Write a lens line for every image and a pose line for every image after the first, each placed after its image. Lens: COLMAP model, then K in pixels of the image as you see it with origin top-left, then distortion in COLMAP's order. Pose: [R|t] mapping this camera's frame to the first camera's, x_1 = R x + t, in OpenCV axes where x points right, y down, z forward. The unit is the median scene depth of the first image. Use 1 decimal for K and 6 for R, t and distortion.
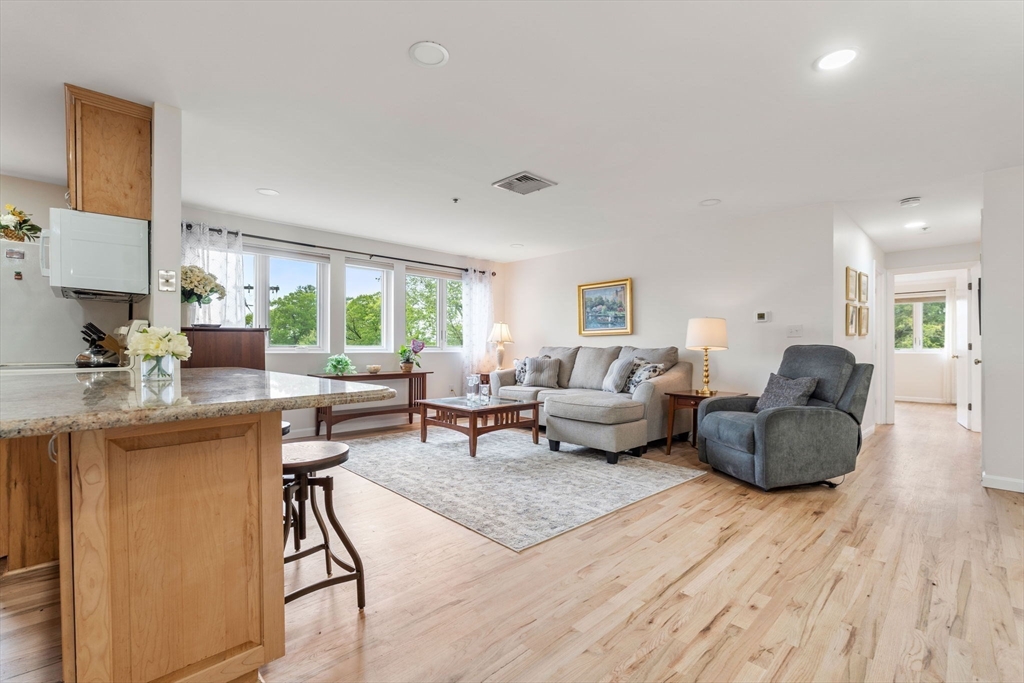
lens RADIAL K [[451.8, 0, 506.4], [0, 451.8, 344.7], [0, 0, 1]] dist [-0.003704, -0.000103]
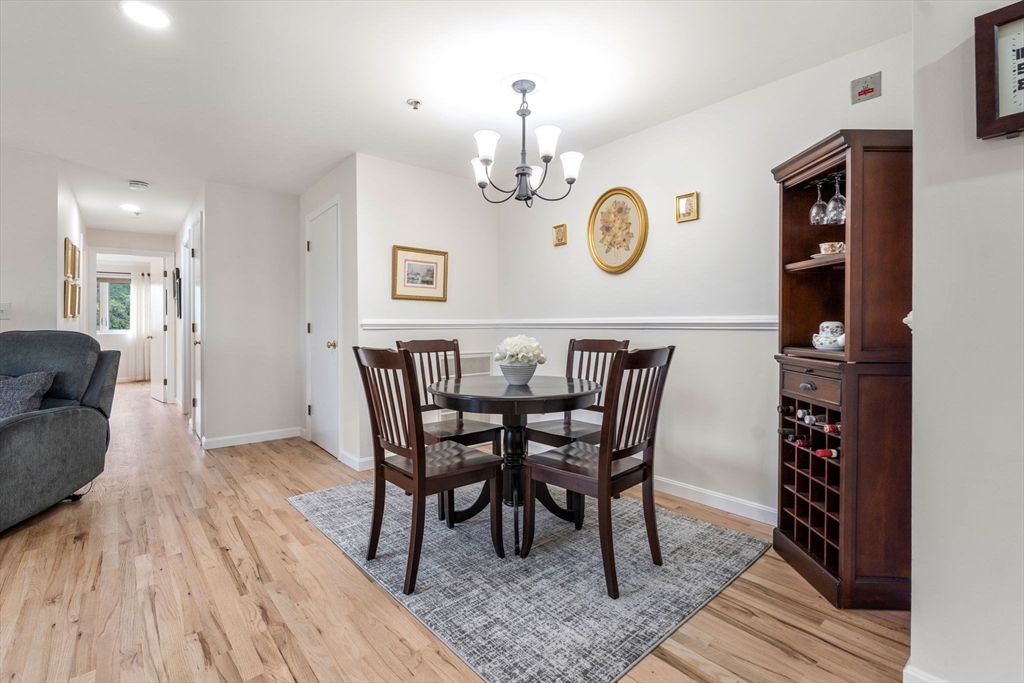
lens RADIAL K [[459.4, 0, 503.9], [0, 459.4, 323.7], [0, 0, 1]] dist [-0.001588, -0.000264]
pose [[0.071768, -0.001021, 0.997421, -0.068874], [-0.000849, 0.999999, 0.001085, -0.013295], [-0.997421, -0.000925, 0.071767, 0.131784]]
